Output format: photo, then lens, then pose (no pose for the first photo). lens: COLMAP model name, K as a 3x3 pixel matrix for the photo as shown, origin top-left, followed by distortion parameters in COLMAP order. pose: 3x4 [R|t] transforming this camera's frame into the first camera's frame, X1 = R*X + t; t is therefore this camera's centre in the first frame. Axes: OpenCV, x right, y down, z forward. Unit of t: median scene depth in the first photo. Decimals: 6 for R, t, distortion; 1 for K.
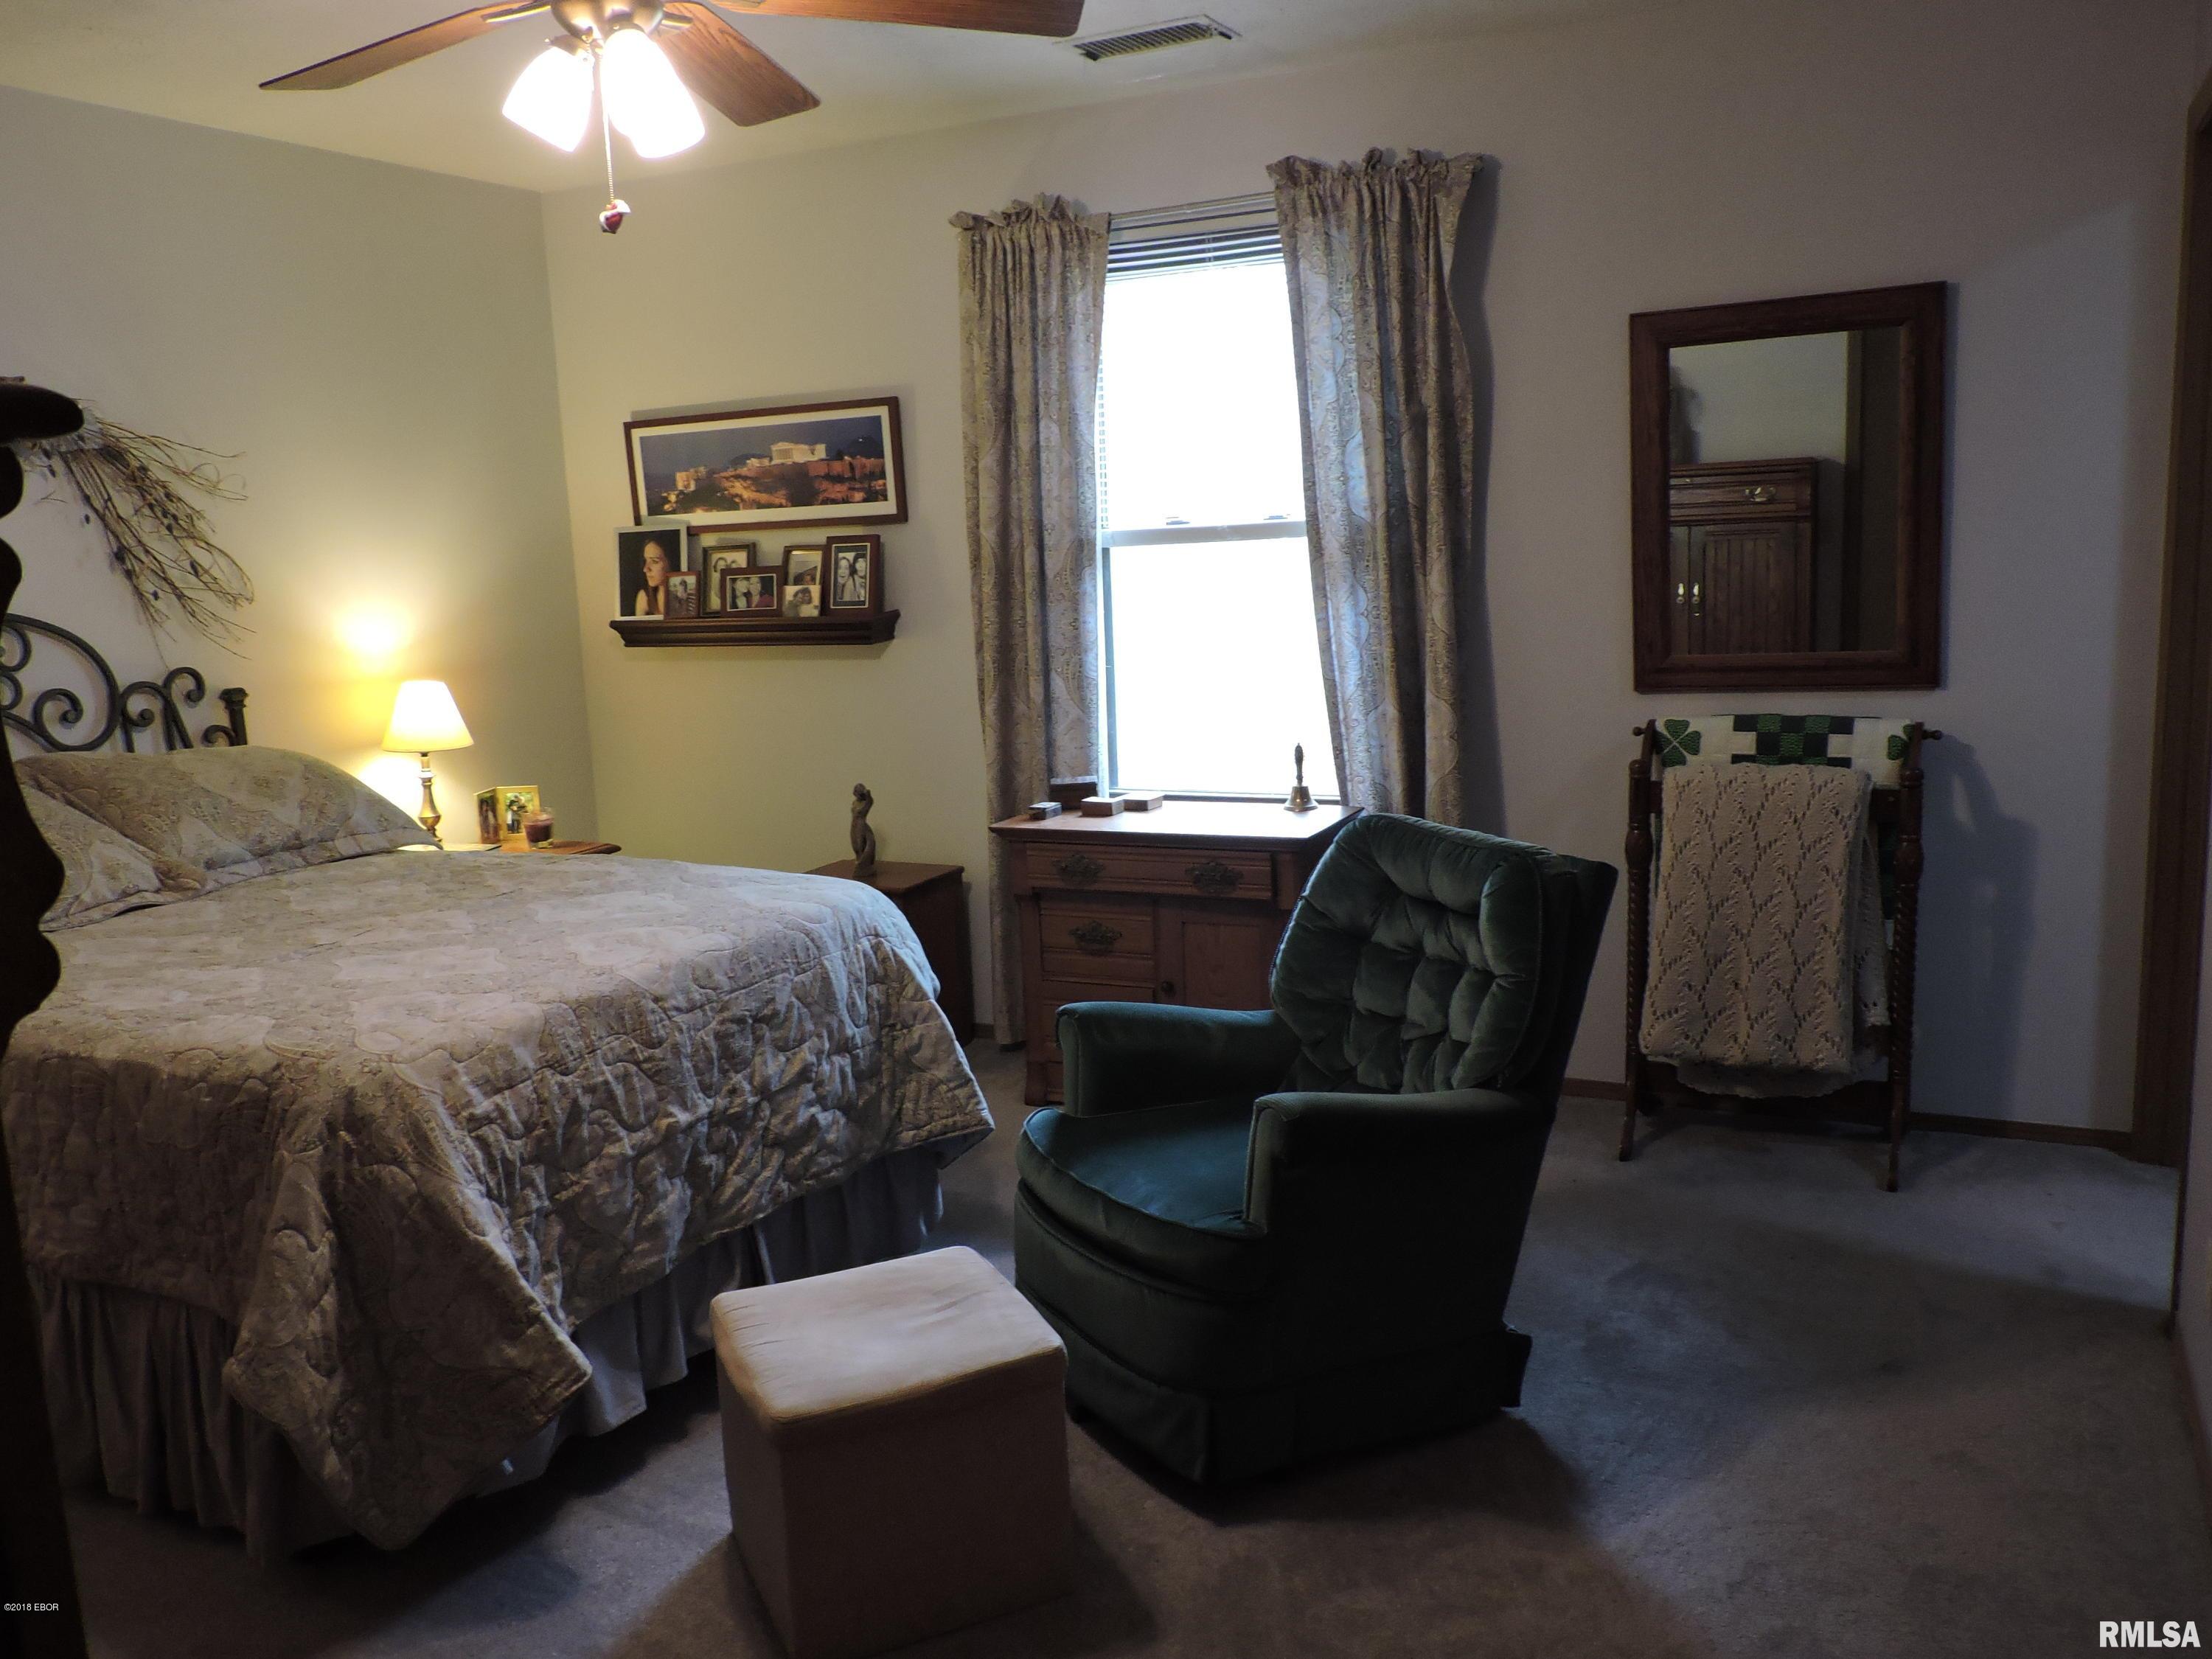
lens RADIAL K [[1763.5, 0, 1104.8], [0, 1763.5, 836.0], [0, 0, 1]] dist [-0.011958, -0.000189]
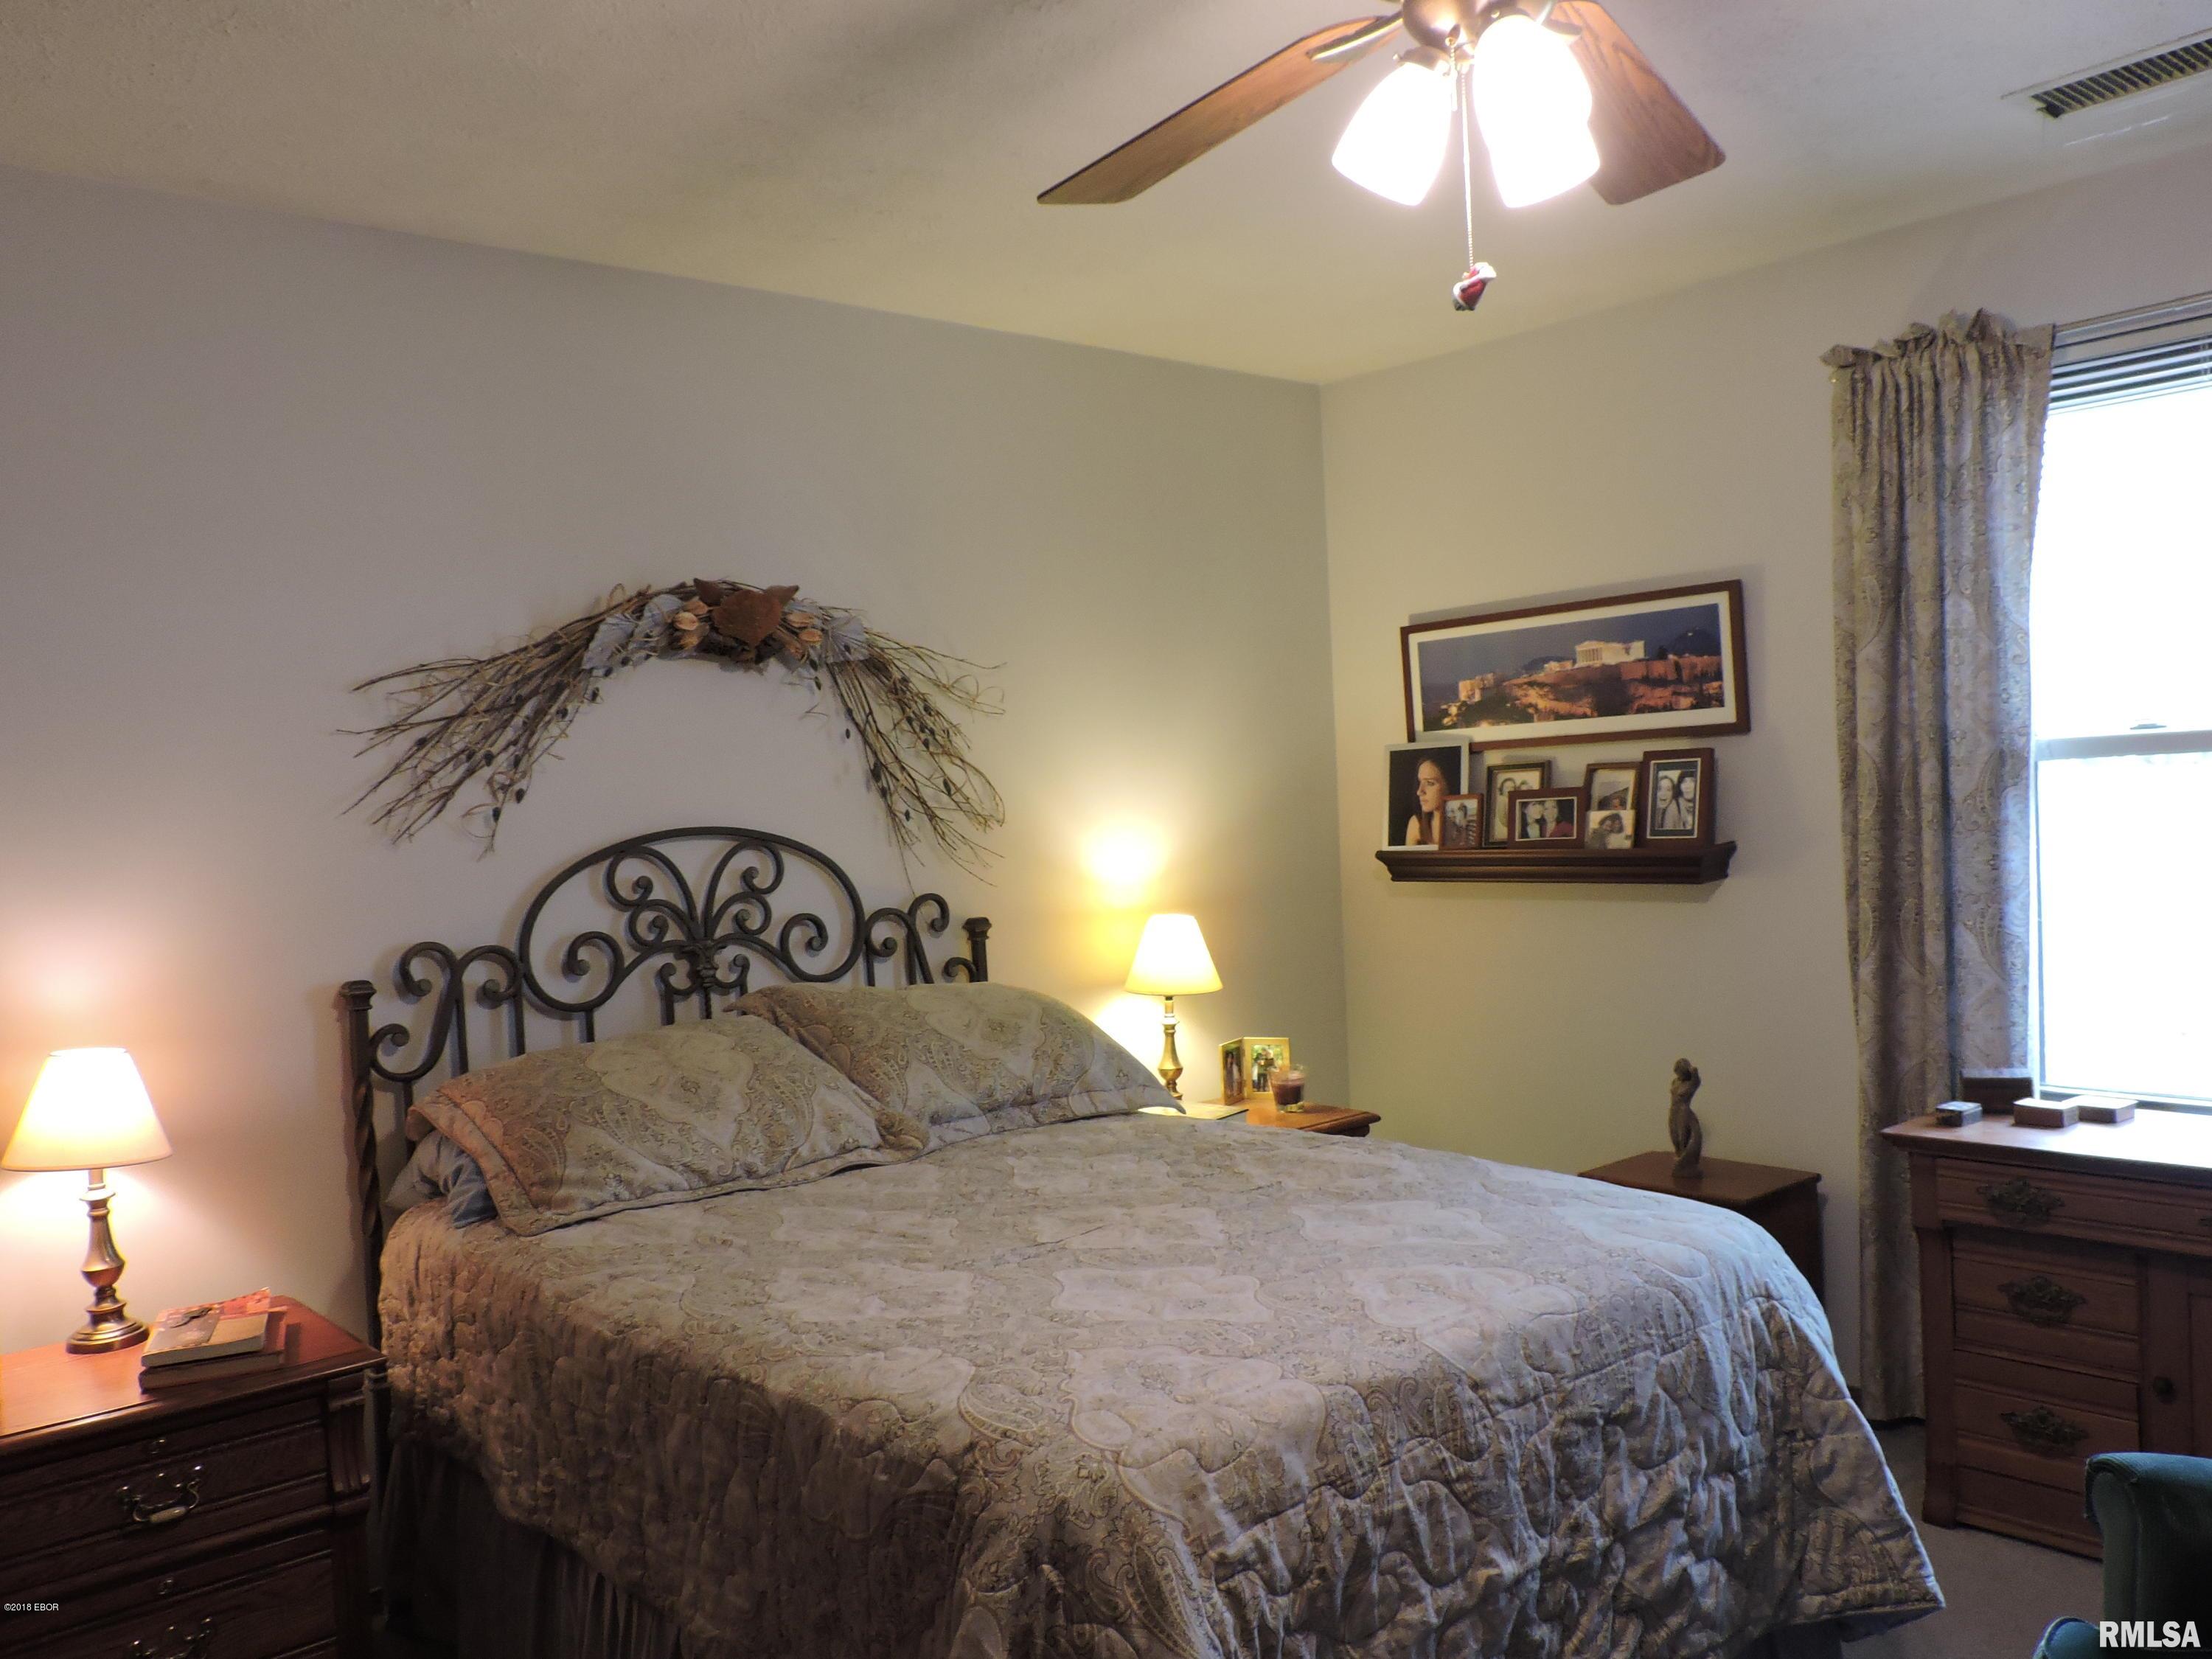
lens RADIAL K [[1763.5, 0, 1104.8], [0, 1763.5, 836.0], [0, 0, 1]] dist [-0.011958, -0.000189]
pose [[0.921246, 0.008694, -0.388884, -0.088557], [-0.060681, 0.990723, -0.121600, -0.020770], [0.384219, 0.135622, 0.913226, 0.205361]]
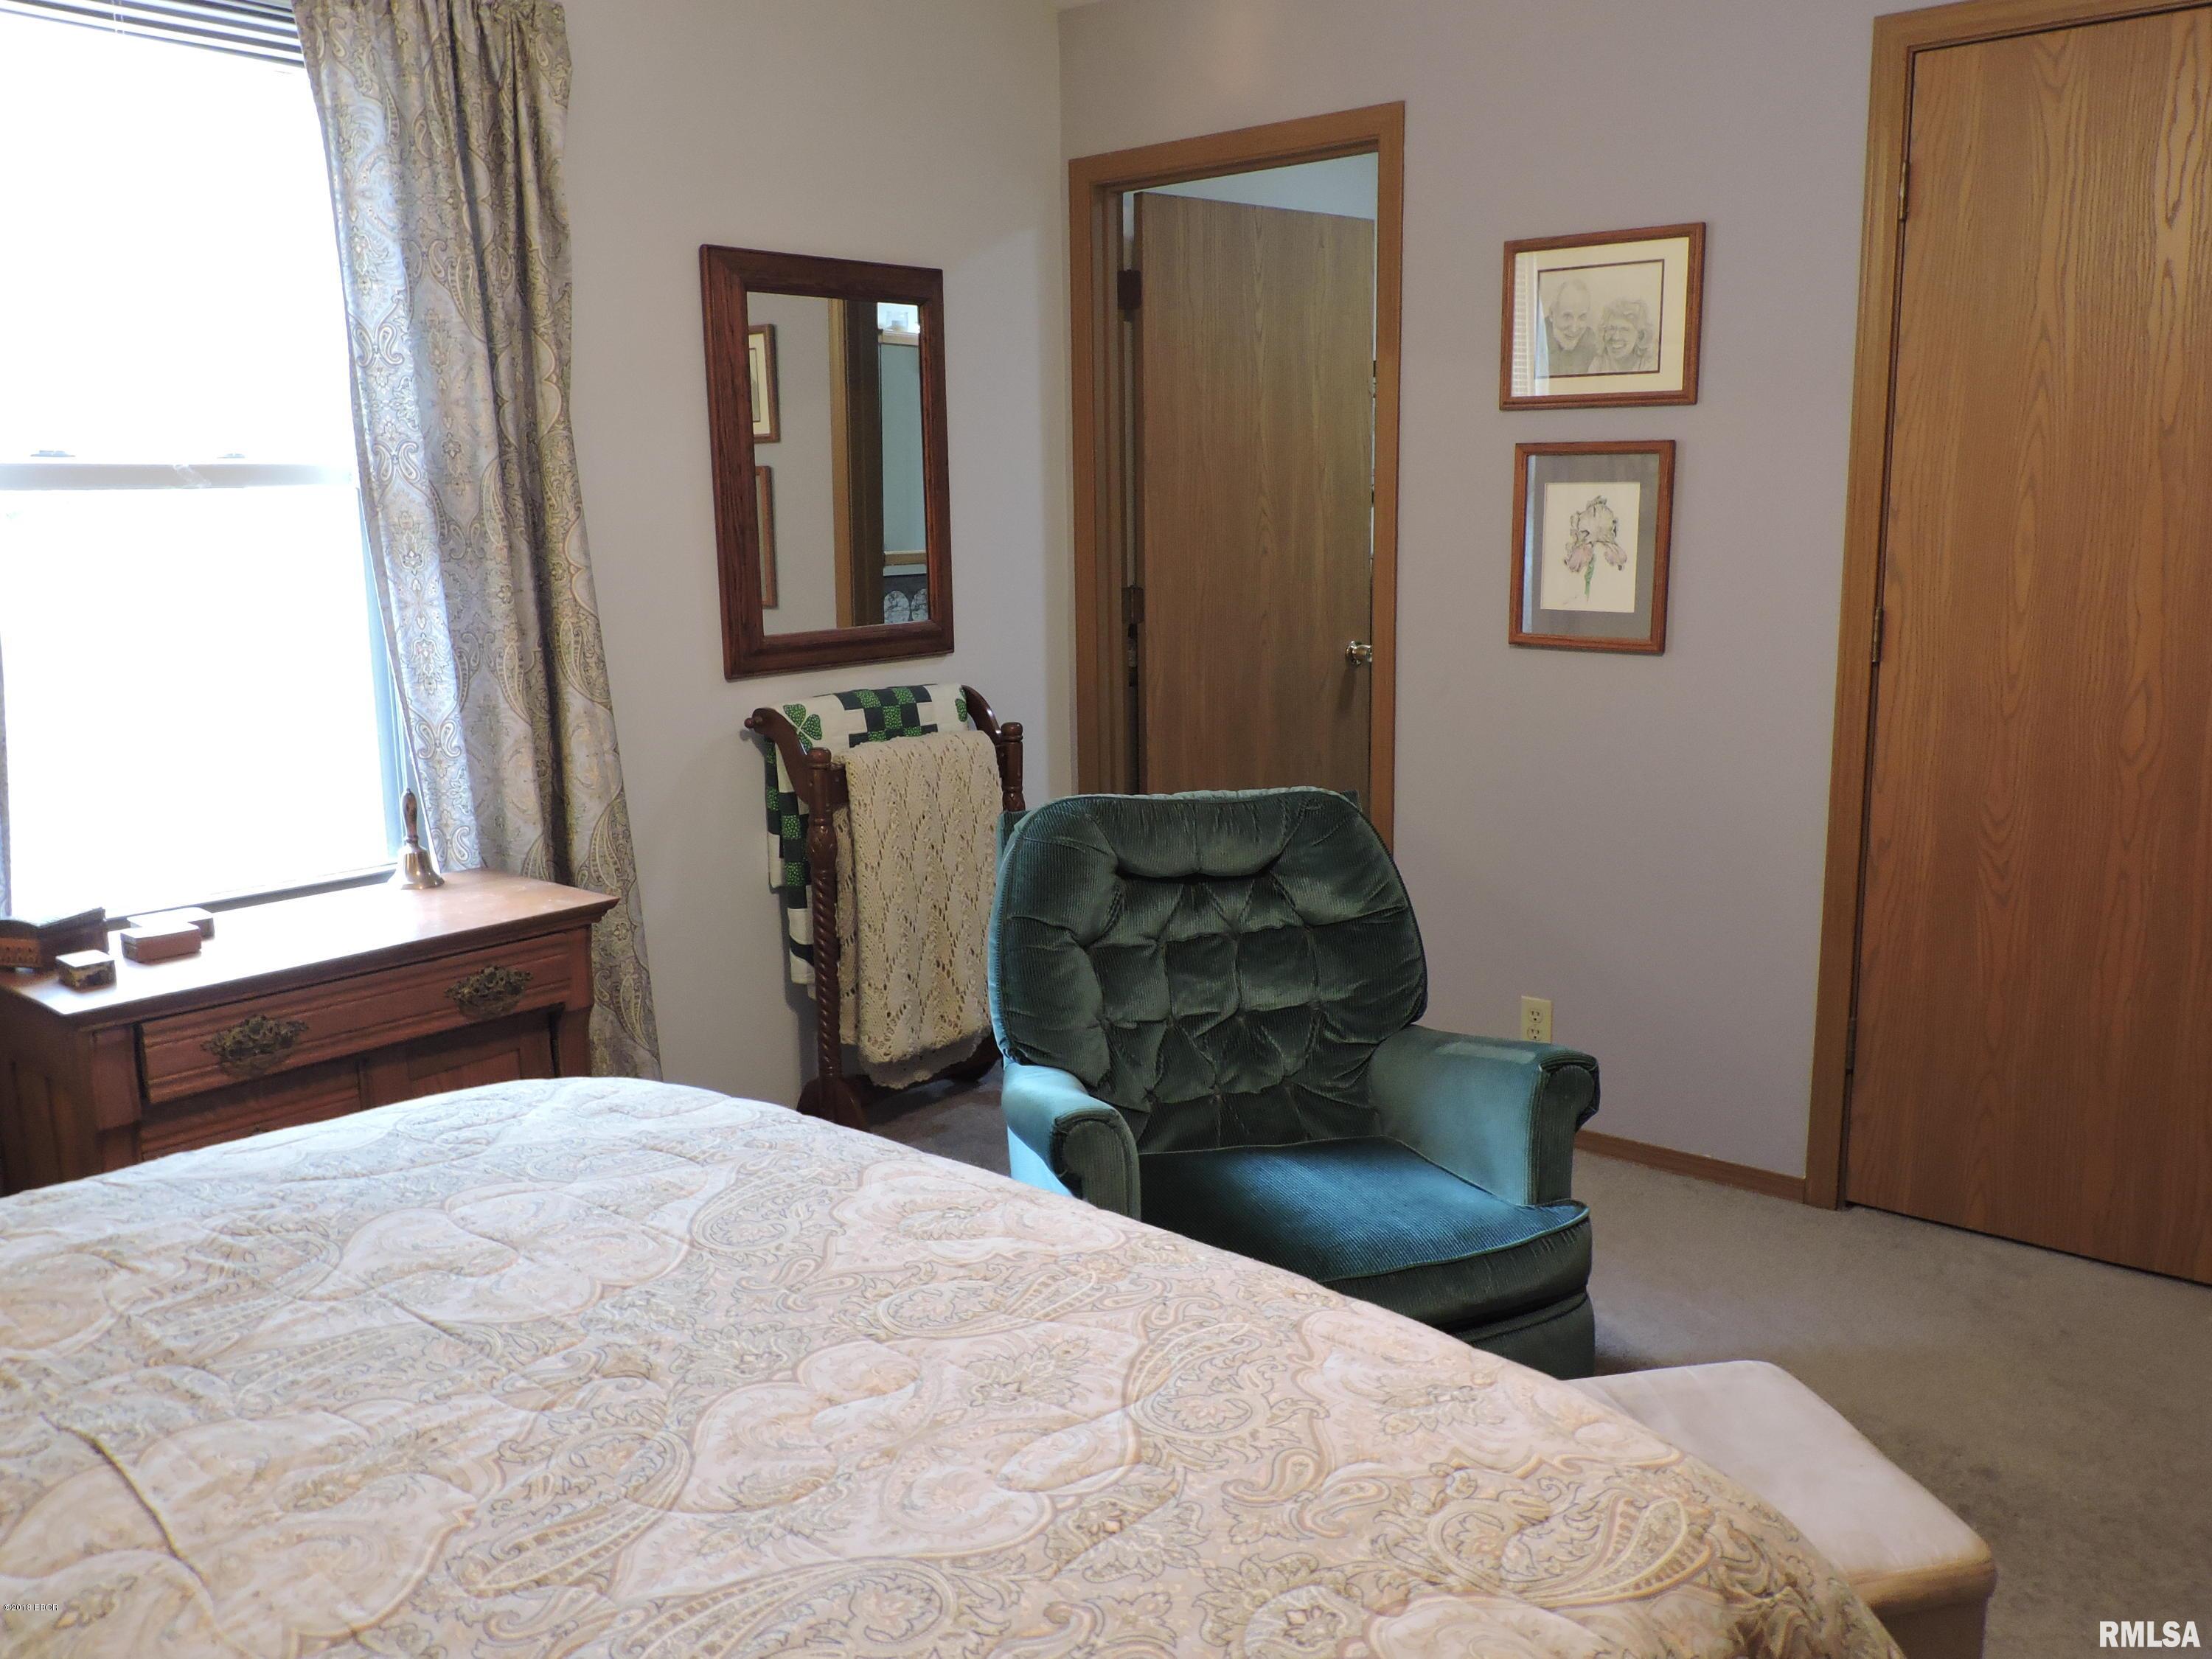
lens RADIAL K [[1767.5, 0, 1105.2], [0, 1767.5, 837.2], [0, 0, 1]] dist [-0.009000, -0.002844]
pose [[0.232125, -0.131975, 0.963691, -0.538370], [0.172637, 0.980613, 0.092709, -0.056672], [-0.957243, 0.144849, 0.250408, 0.638826]]
